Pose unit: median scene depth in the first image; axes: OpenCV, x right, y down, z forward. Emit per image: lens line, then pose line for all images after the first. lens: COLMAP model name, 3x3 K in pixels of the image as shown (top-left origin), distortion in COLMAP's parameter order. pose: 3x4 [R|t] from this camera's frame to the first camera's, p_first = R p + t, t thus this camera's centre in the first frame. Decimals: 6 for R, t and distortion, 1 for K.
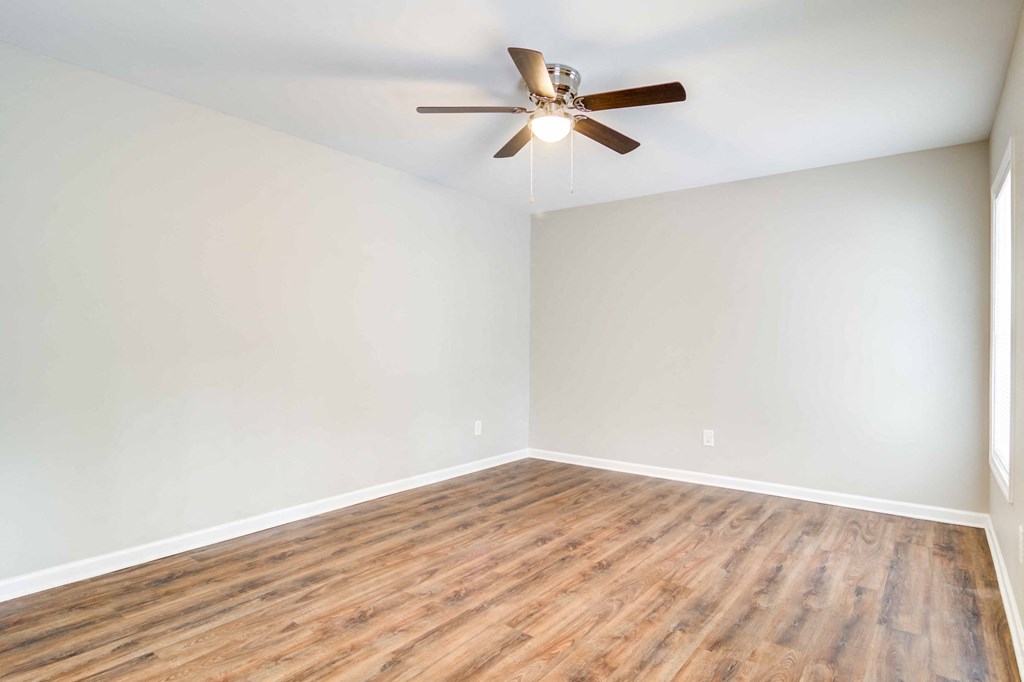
lens RADIAL K [[554.2, 0, 512.2], [0, 554.2, 342.3], [0, 0, 1]] dist [0.000123, -0.000585]
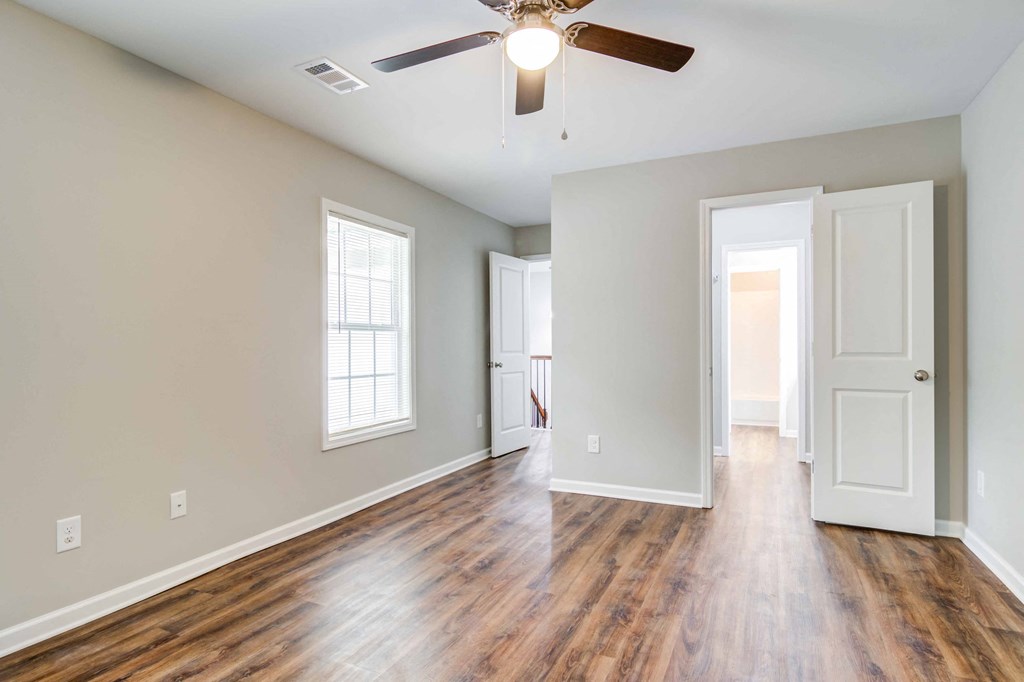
lens RADIAL K [[554.2, 0, 510.9], [0, 554.2, 341.6], [0, 0, 1]] dist [0.000123, -0.000585]
pose [[-0.976230, -0.000850, -0.216735, 0.295819], [-0.000017, 0.999993, -0.003846, 0.006386], [0.216737, -0.003751, -0.976223, 1.954762]]
